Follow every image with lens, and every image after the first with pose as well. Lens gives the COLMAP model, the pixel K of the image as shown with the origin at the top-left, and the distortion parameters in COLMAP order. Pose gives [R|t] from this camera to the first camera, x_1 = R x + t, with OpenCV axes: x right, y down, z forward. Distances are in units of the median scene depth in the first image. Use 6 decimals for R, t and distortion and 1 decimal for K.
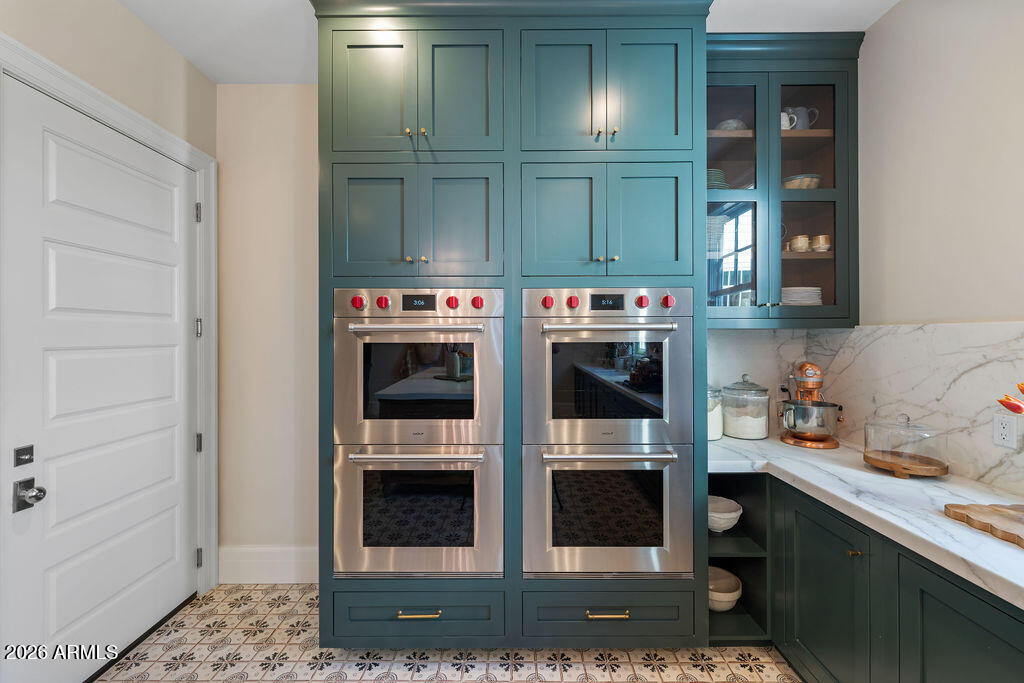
lens RADIAL K [[417.7, 0, 507.6], [0, 417.7, 336.3], [0, 0, 1]] dist [-0.002356, -0.000702]
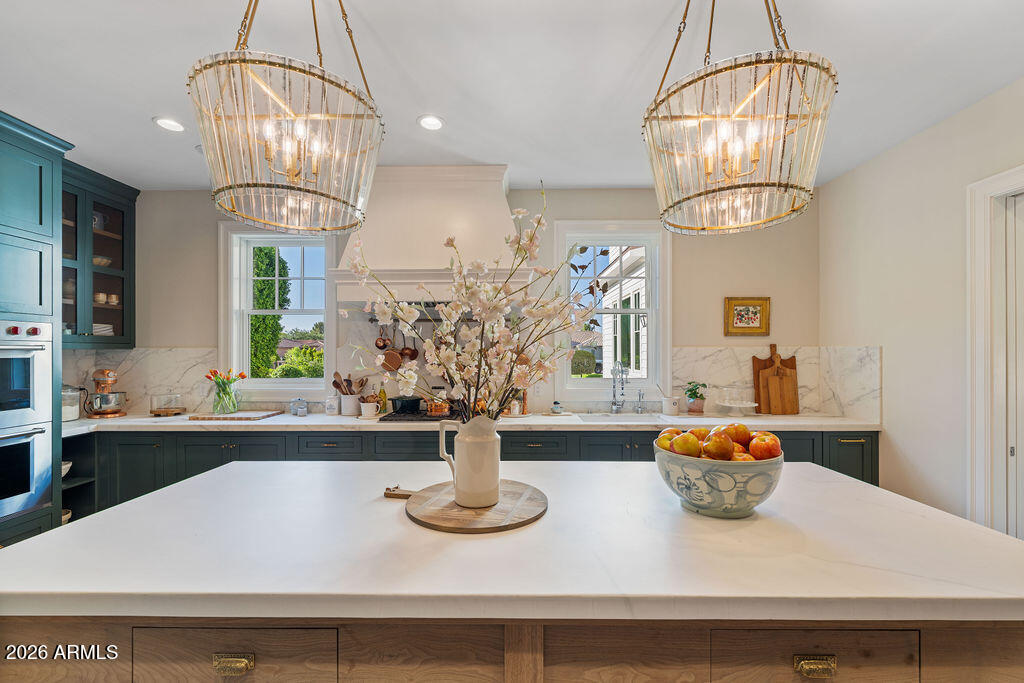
lens RADIAL K [[417.7, 0, 515.7], [0, 417.7, 353.4], [0, 0, 1]] dist [-0.002356, -0.000702]
pose [[-0.005713, 0.001255, 0.999983, -1.122788], [-0.001898, 0.999997, -0.001266, -0.002988], [-0.999982, -0.001905, -0.005711, -0.744036]]
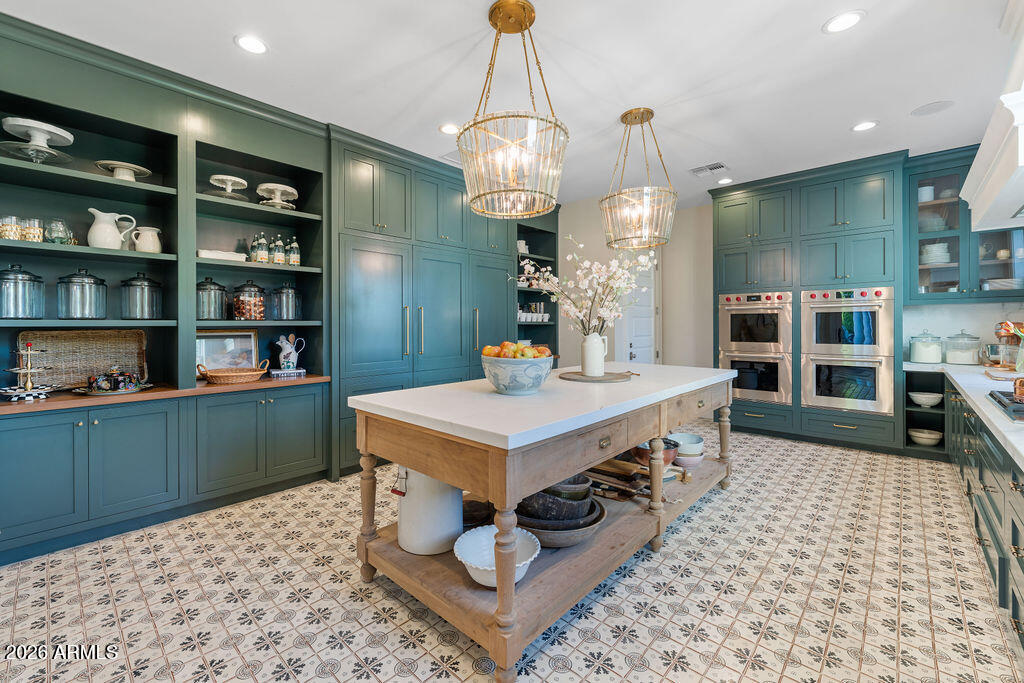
lens RADIAL K [[417.7, 0, 491.7], [0, 417.7, 334.1], [0, 0, 1]] dist [-0.002356, -0.000702]
pose [[0.720783, 0.015138, -0.692995, 0.423076], [0.003893, 0.999657, 0.025886, 0.069606], [0.693150, -0.021356, 0.720477, -2.041785]]
